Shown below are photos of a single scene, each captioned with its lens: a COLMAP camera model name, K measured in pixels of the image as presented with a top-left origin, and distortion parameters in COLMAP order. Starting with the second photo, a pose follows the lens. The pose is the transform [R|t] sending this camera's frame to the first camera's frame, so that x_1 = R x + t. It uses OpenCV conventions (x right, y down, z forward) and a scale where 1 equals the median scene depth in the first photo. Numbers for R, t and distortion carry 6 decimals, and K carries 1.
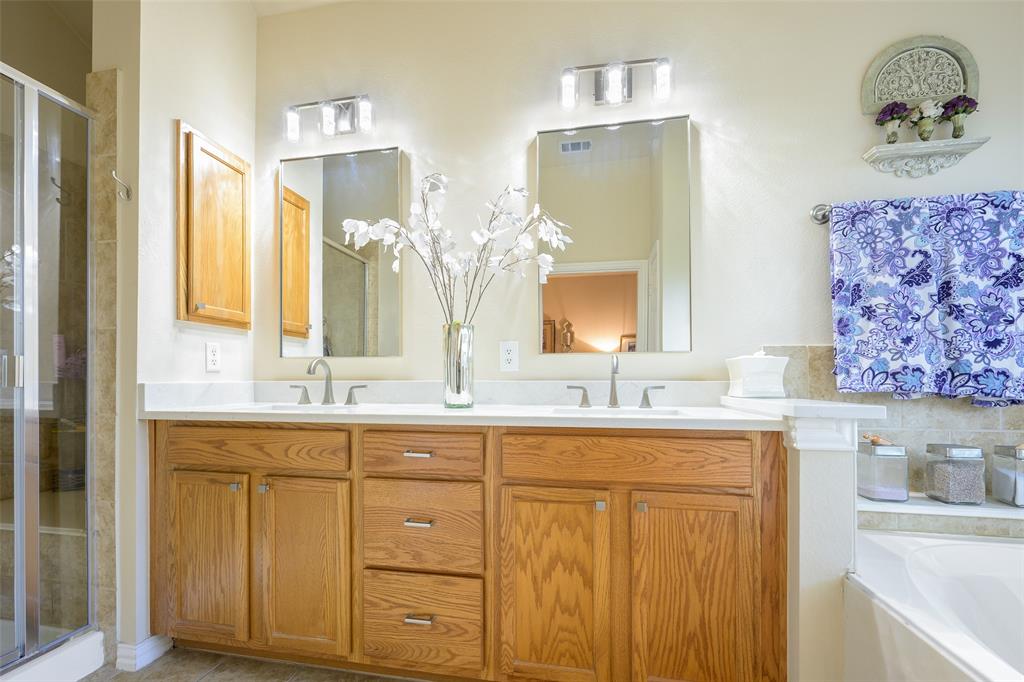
lens RADIAL K [[456.8, 0, 509.6], [0, 456.8, 369.9], [0, 0, 1]] dist [0.003091, 0.000265]
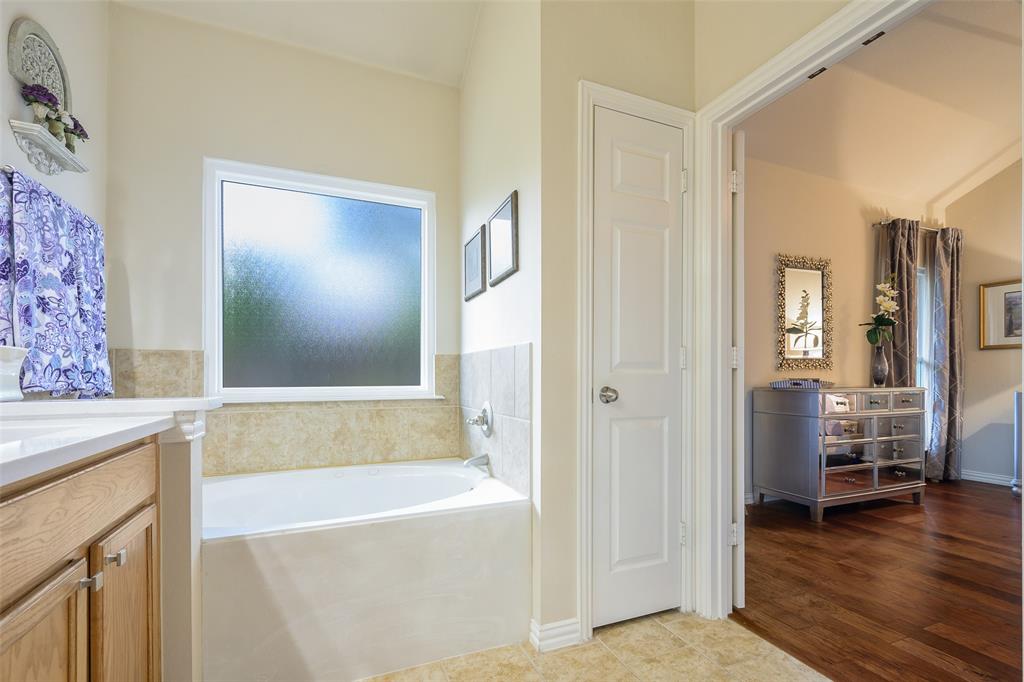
lens RADIAL K [[456.8, 0, 509.6], [0, 456.8, 369.9], [0, 0, 1]] dist [0.003091, 0.000265]
pose [[-0.562560, 0.010790, 0.826686, -0.516019], [-0.020028, 0.999444, -0.026674, 0.013301], [-0.826514, -0.031563, -0.562031, 0.746860]]
